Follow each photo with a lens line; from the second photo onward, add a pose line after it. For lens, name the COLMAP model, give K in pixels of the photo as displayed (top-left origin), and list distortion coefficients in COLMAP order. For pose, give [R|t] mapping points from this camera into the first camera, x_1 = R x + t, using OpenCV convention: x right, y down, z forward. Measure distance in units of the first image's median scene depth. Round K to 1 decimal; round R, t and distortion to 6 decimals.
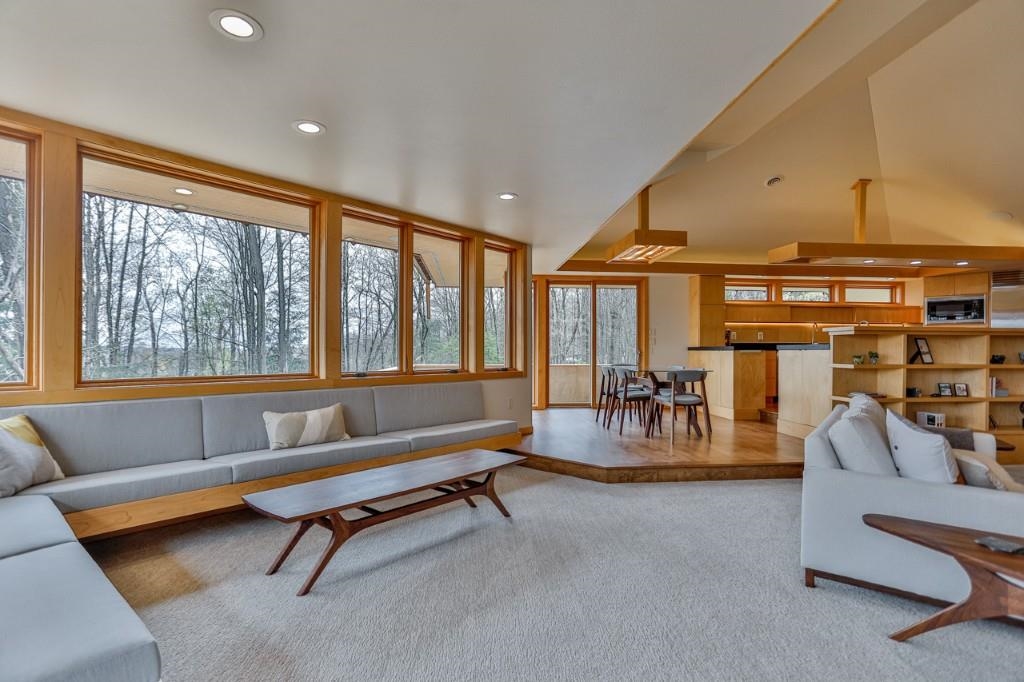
lens RADIAL K [[509.9, 0, 512.0], [0, 509.9, 344.2], [0, 0, 1]] dist [-0.094056, 0.056173]
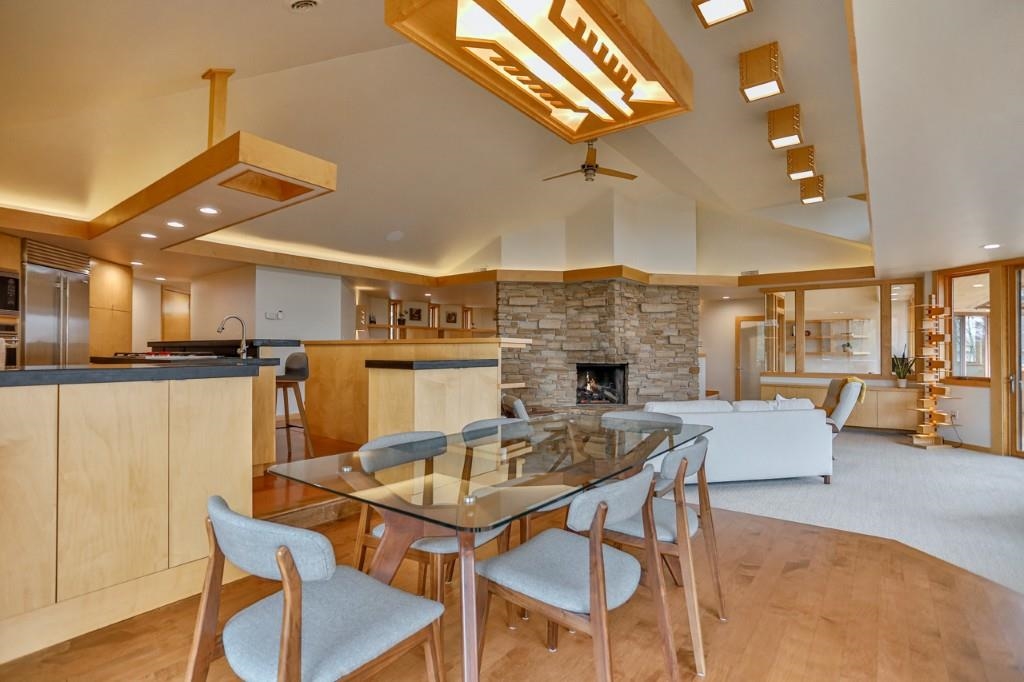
lens RADIAL K [[509.9, 0, 512.0], [0, 509.9, 344.2], [0, 0, 1]] dist [-0.094056, 0.056173]
pose [[-0.758750, 0.001912, 0.651379, 0.065628], [-0.013694, 0.999728, -0.018885, -0.005262], [-0.651238, -0.023249, -0.758517, 0.943969]]
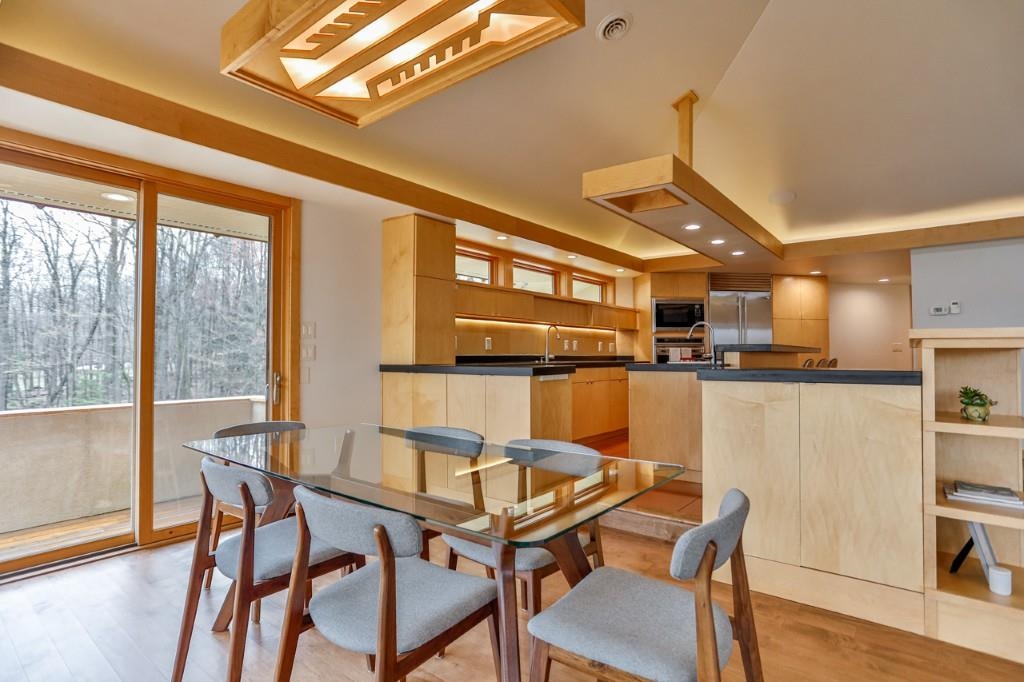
lens RADIAL K [[509.9, 0, 512.0], [0, 509.9, 344.2], [0, 0, 1]] dist [-0.094056, 0.056173]
pose [[0.676004, 0.012477, 0.736793, 0.080726], [-0.005947, 0.999916, -0.011476, -0.009086], [-0.736874, 0.003376, 0.676021, 0.580344]]
